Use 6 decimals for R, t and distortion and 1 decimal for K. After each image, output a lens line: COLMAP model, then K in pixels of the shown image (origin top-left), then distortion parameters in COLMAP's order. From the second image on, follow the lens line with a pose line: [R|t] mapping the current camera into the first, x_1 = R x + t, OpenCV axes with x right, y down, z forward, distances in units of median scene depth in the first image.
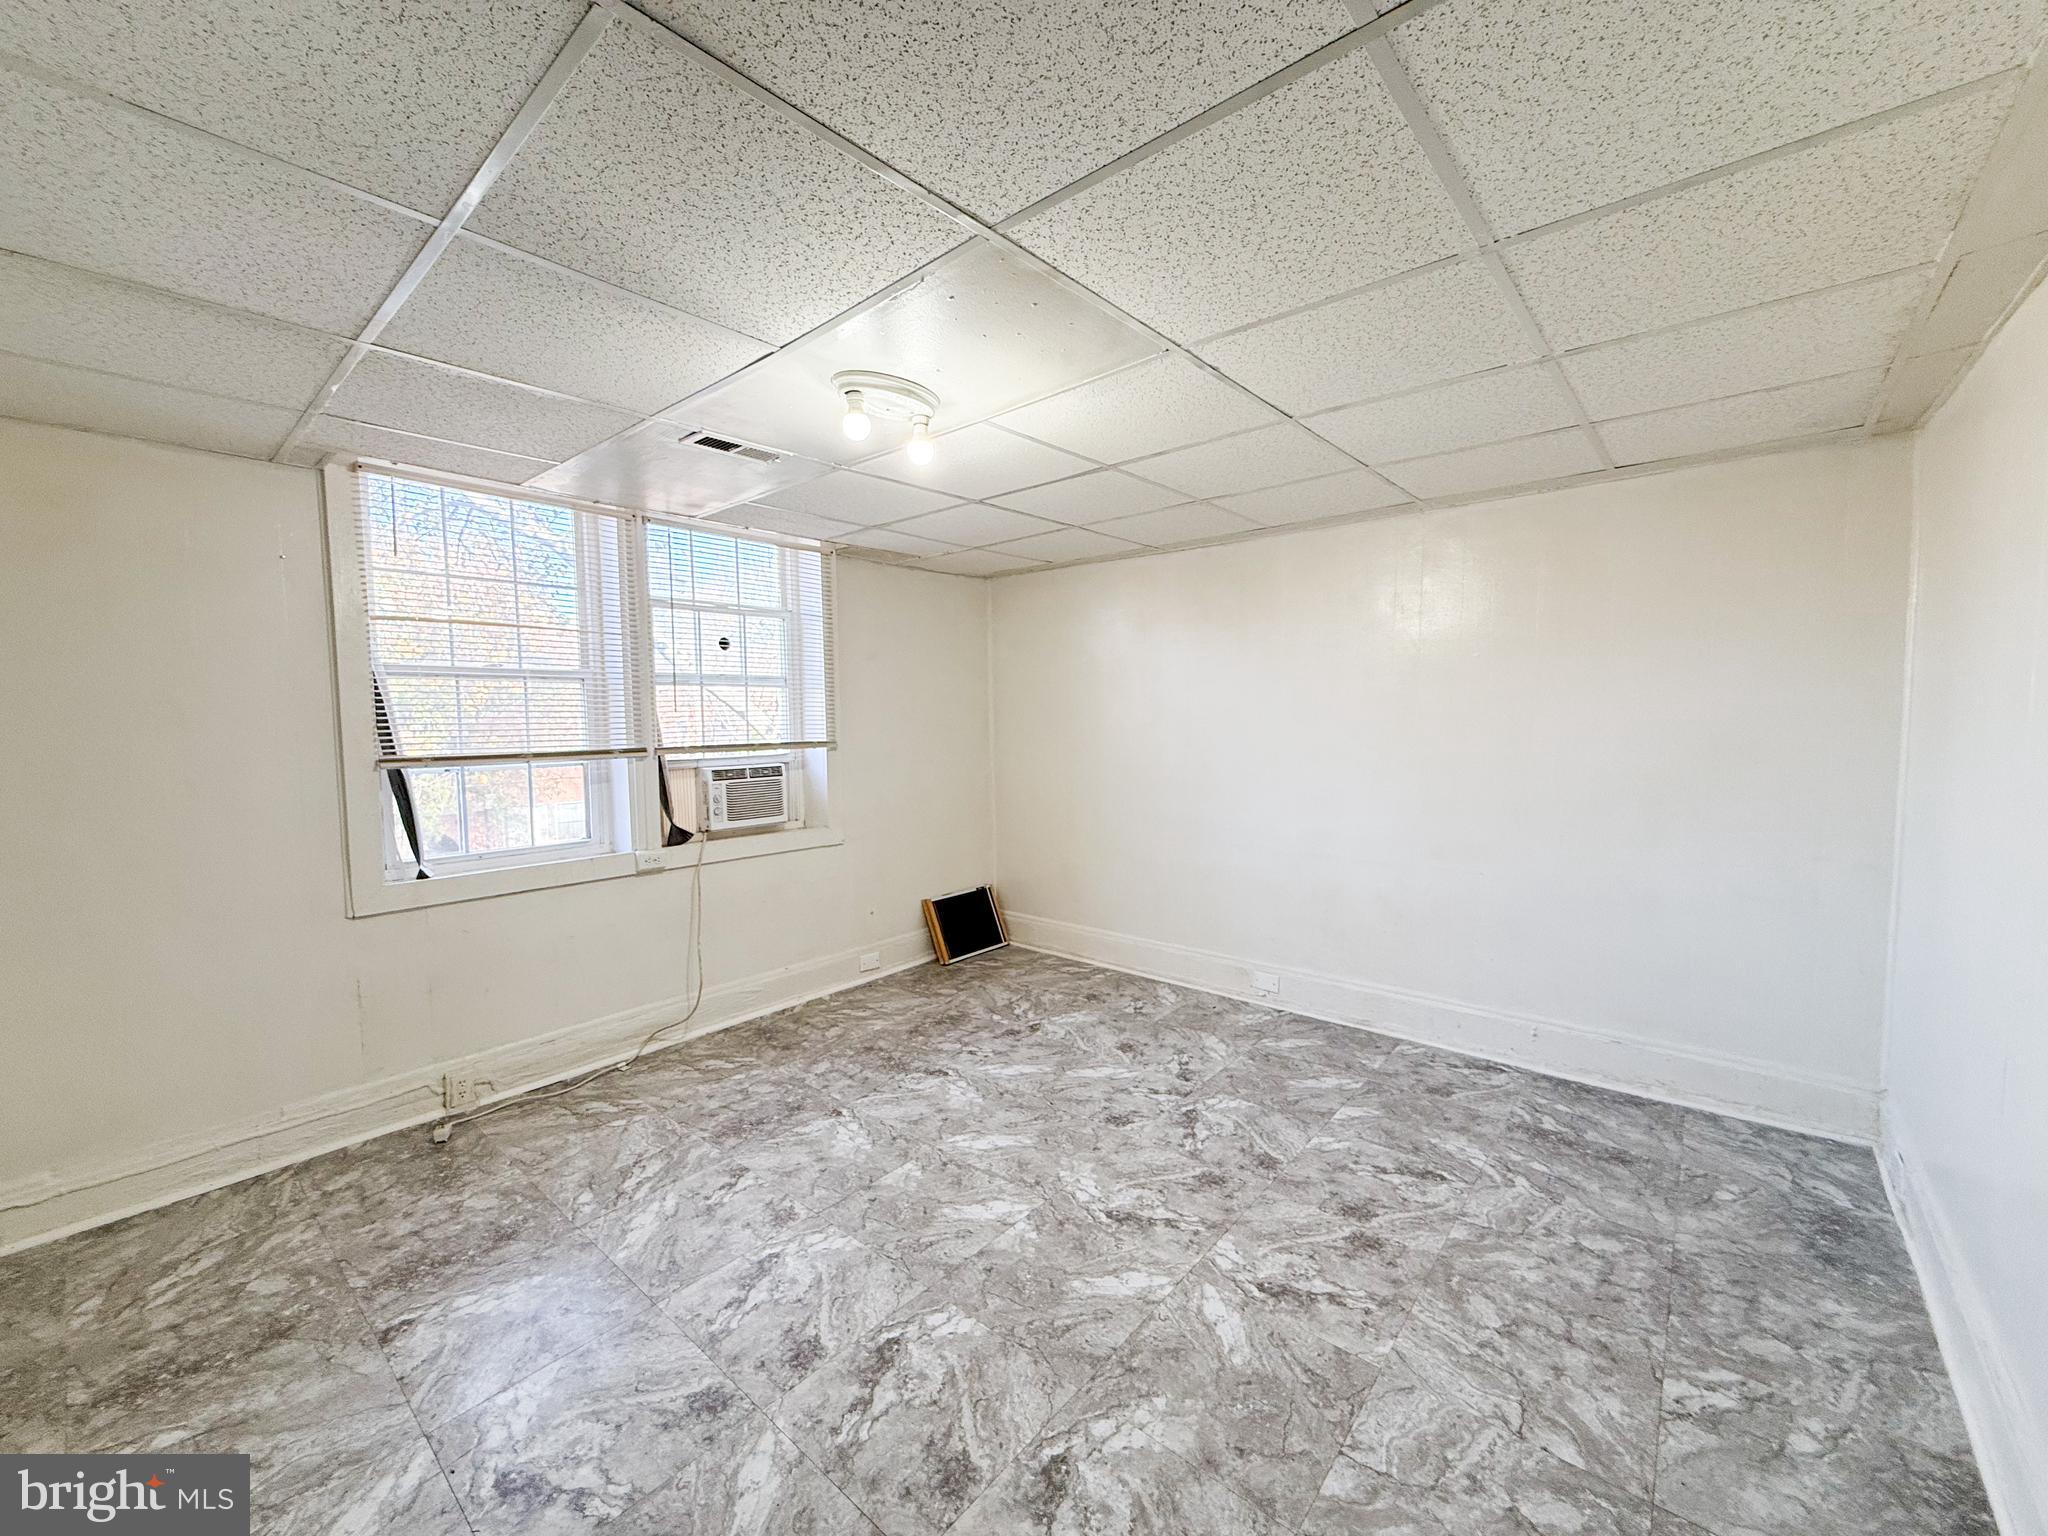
lens RADIAL K [[812.2, 0, 1010.1], [0, 812.2, 762.4], [0, 0, 1]] dist [0.000876, 0.000182]
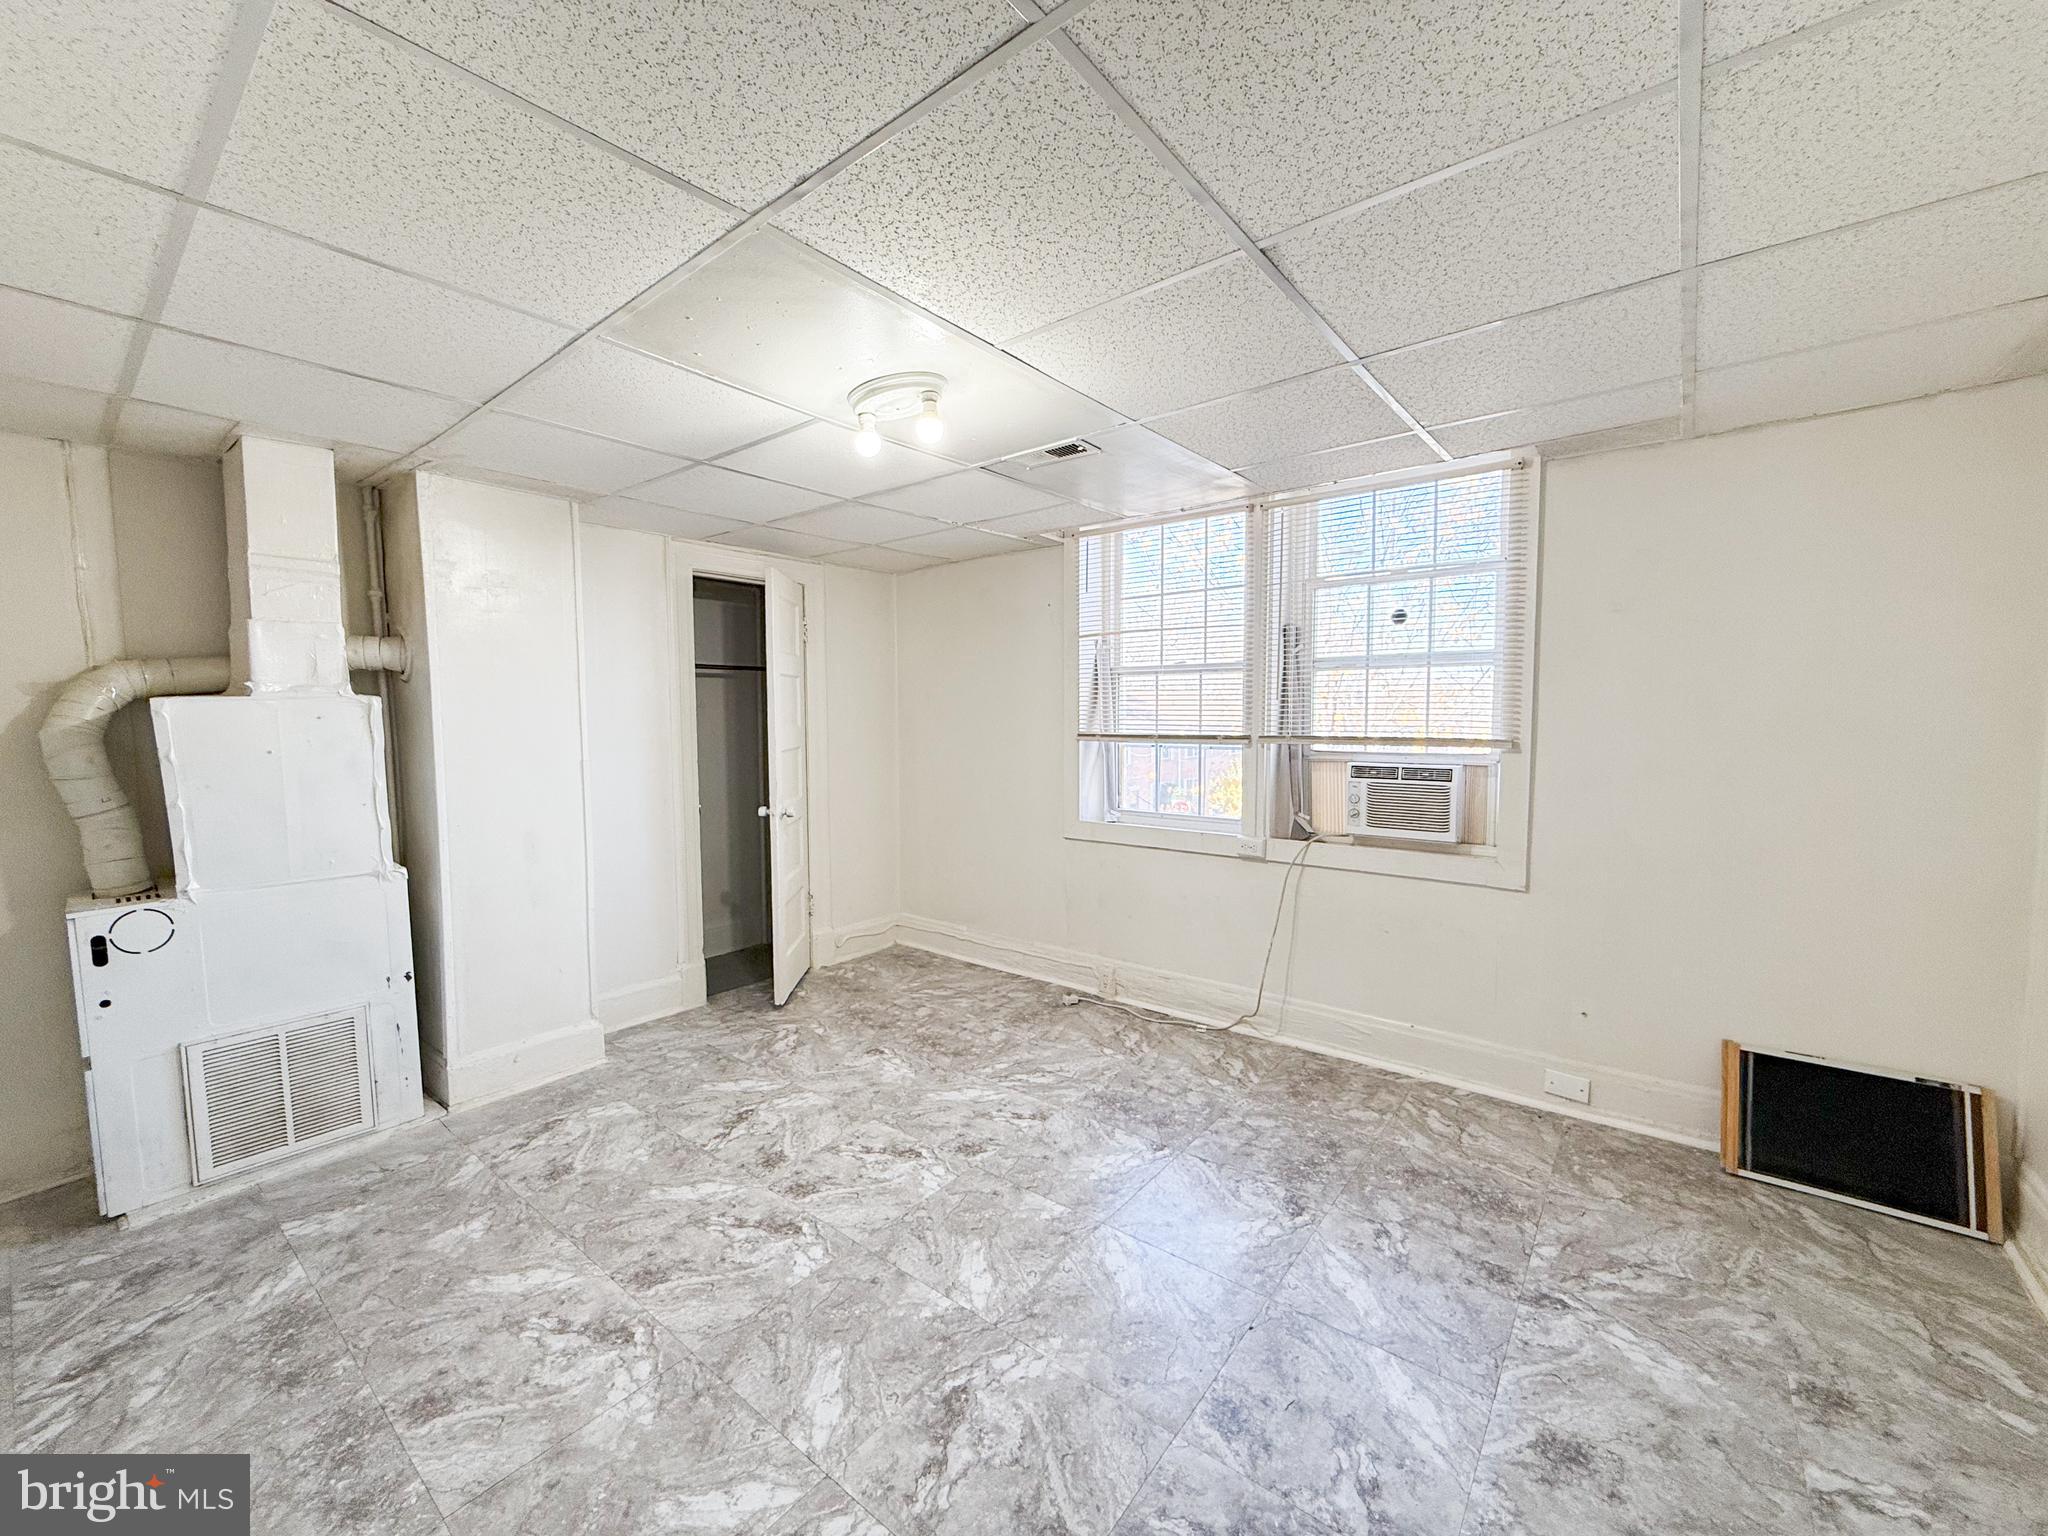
lens RADIAL K [[812.2, 0, 1020.5], [0, 812.2, 759.2], [0, 0, 1]] dist [0.000876, 0.000182]
pose [[0.046456, 0.066716, -0.996690, 0.709154], [-0.055301, 0.996409, 0.064120, -0.047634], [0.997388, 0.052139, 0.049979, 0.863779]]
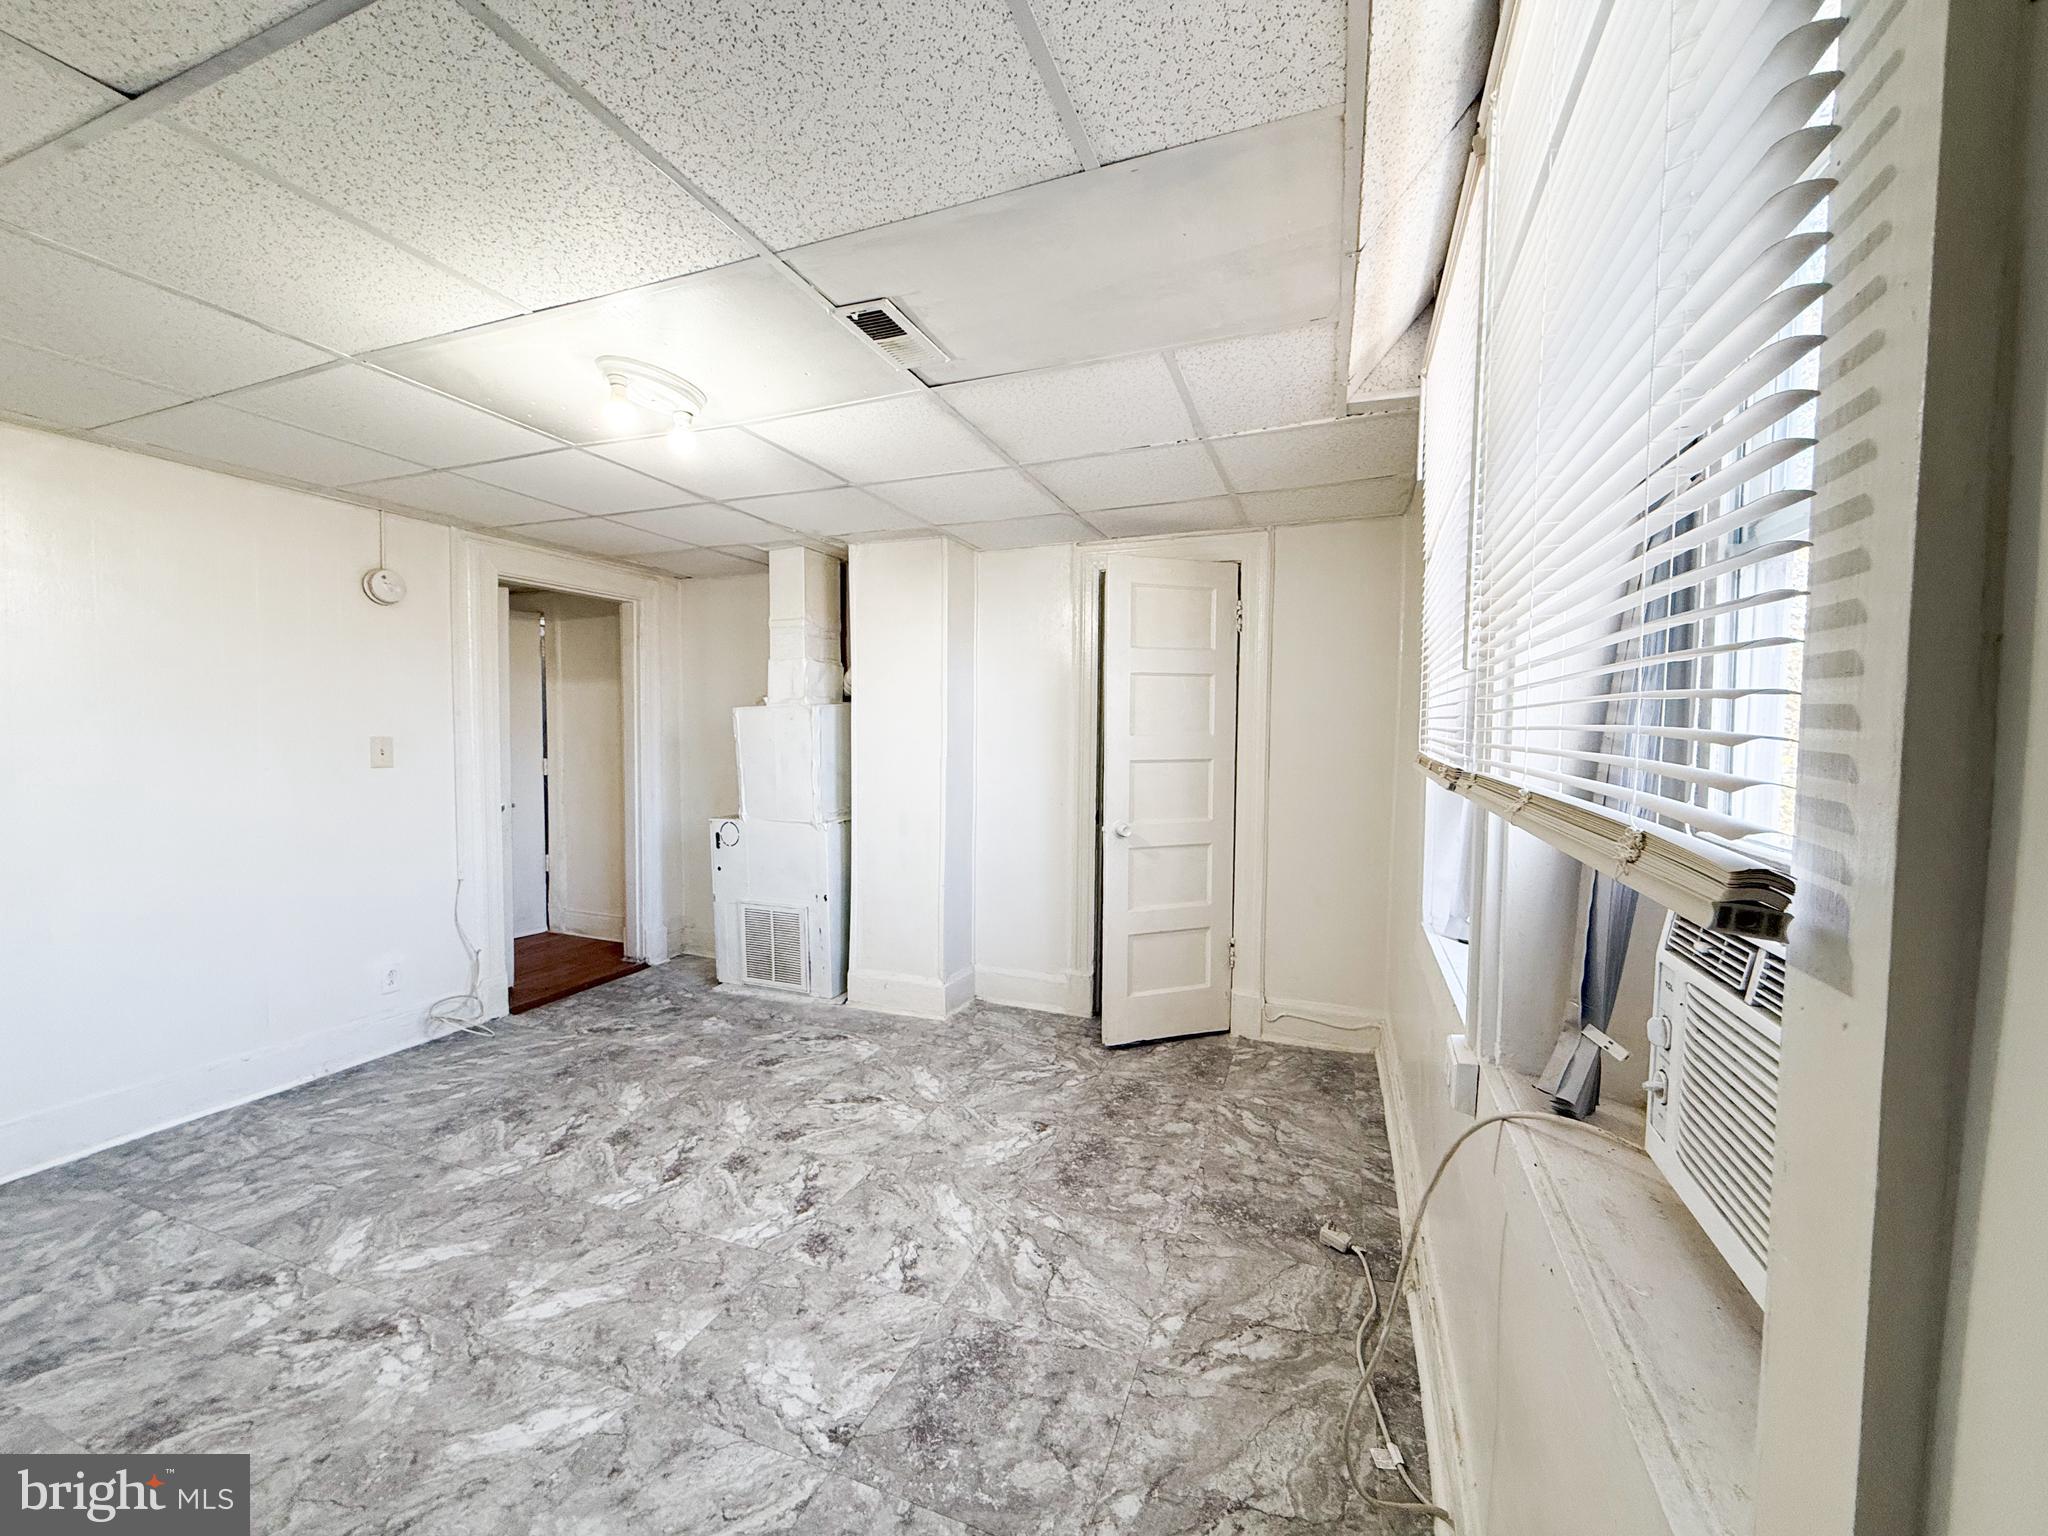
lens RADIAL K [[812.2, 0, 1016.2], [0, 812.2, 768.4], [0, 0, 1]] dist [0.000876, 0.000182]
pose [[-0.938374, 0.022555, -0.344886, -0.163788], [-0.016846, 0.993698, 0.110821, -0.073633], [0.345212, 0.109802, -0.932080, 1.648875]]
